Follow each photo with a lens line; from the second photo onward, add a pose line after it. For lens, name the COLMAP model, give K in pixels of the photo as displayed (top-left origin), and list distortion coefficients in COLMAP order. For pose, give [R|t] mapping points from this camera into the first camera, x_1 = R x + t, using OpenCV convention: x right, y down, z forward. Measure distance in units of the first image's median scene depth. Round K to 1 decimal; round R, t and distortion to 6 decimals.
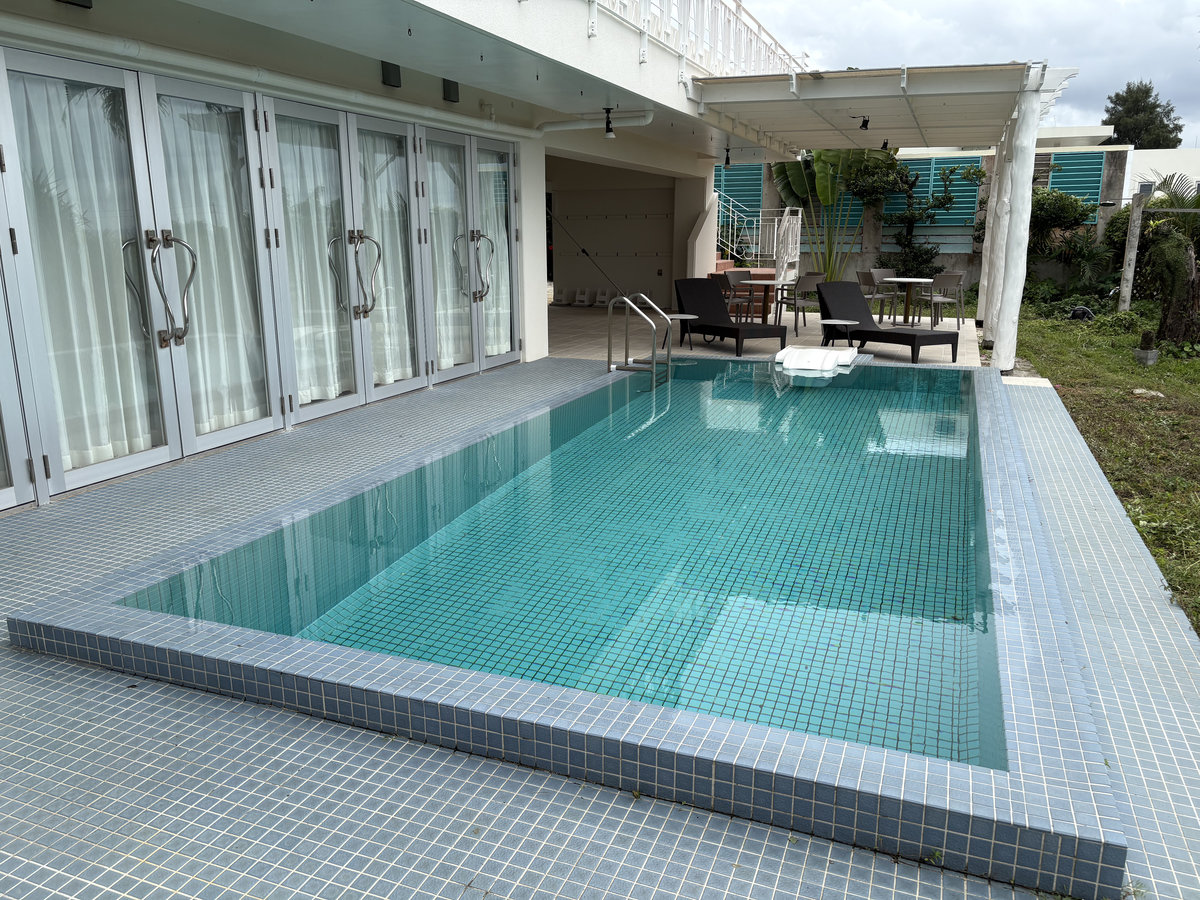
lens RADIAL K [[913.4, 0, 601.1], [0, 913.4, 443.8], [0, 0, 1]] dist [-0.002600, 0.005814]
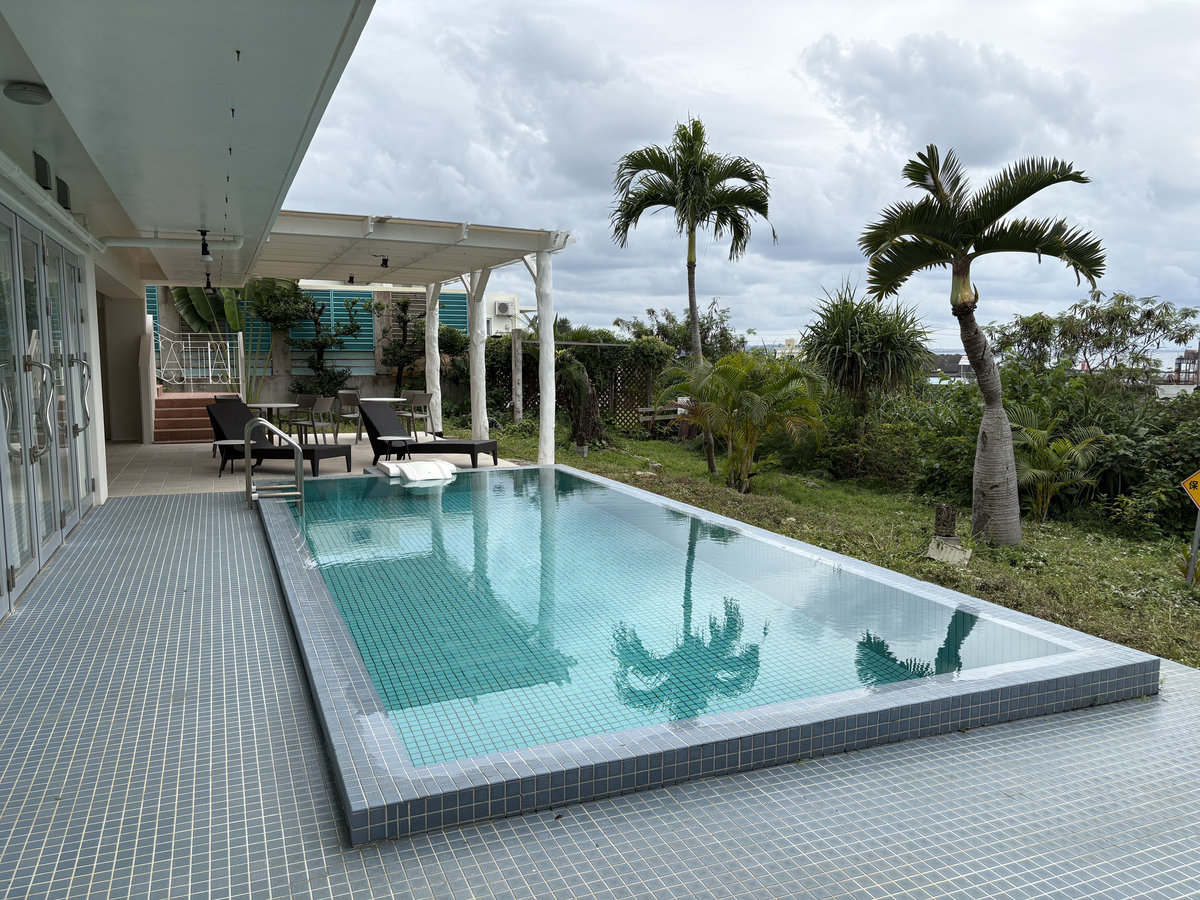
lens RADIAL K [[902.4, 0, 597.5], [0, 902.4, 454.6], [0, 0, 1]] dist [0.051397, -0.052291]
pose [[0.719302, -0.071543, 0.691004, -0.176601], [0.152463, 0.986690, -0.056549, -0.009231], [-0.677761, 0.146028, 0.720636, 0.032225]]
